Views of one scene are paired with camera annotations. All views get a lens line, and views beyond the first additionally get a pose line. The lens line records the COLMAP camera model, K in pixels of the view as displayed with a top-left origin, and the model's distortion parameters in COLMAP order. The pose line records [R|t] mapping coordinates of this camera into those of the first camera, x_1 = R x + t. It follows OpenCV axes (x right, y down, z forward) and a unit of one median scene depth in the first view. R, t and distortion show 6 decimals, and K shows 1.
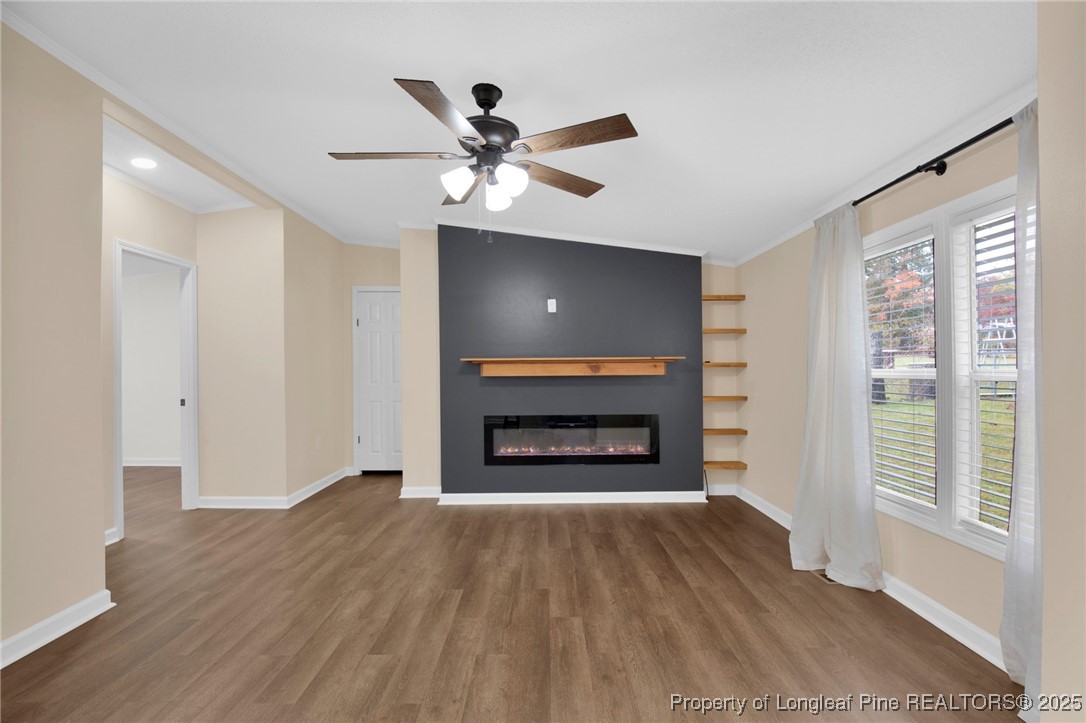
lens RADIAL K [[512.8, 0, 541.1], [0, 512.8, 365.1], [0, 0, 1]] dist [-0.022840, -0.000877]
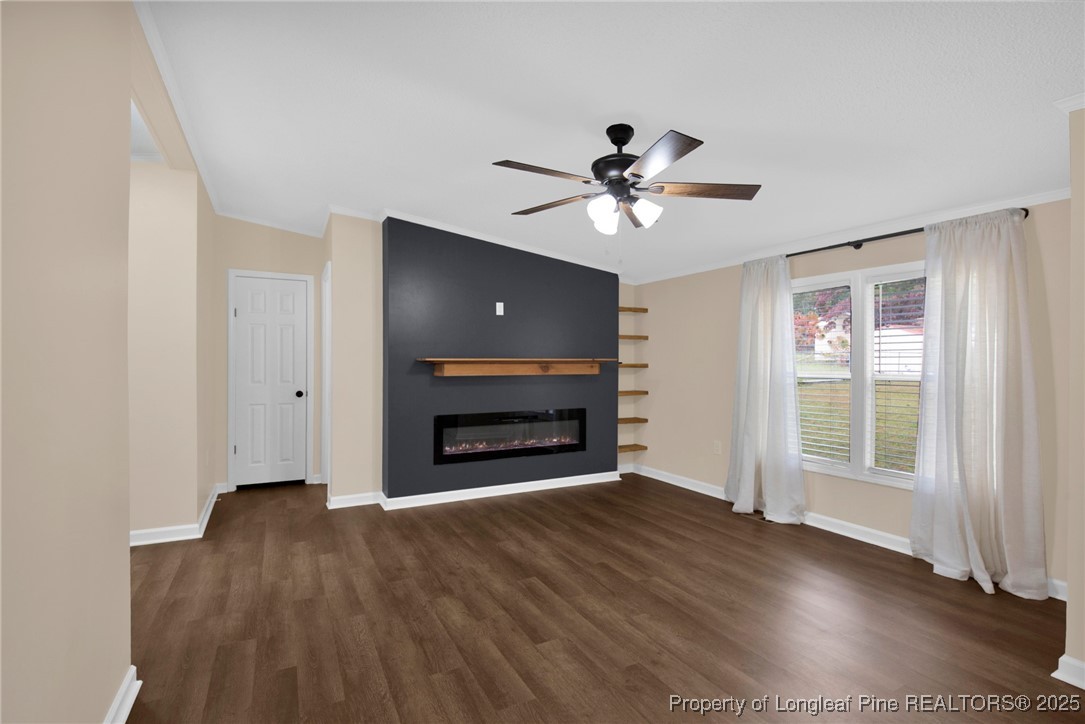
lens RADIAL K [[503.1, 0, 546.2], [0, 503.1, 364.8], [0, 0, 1]] dist [-0.024669, 0.000949]
pose [[0.887196, 0.004994, 0.461365, -0.455561], [-0.009698, 0.999922, 0.007826, -0.011540], [-0.461290, -0.011417, 0.887176, 0.042329]]
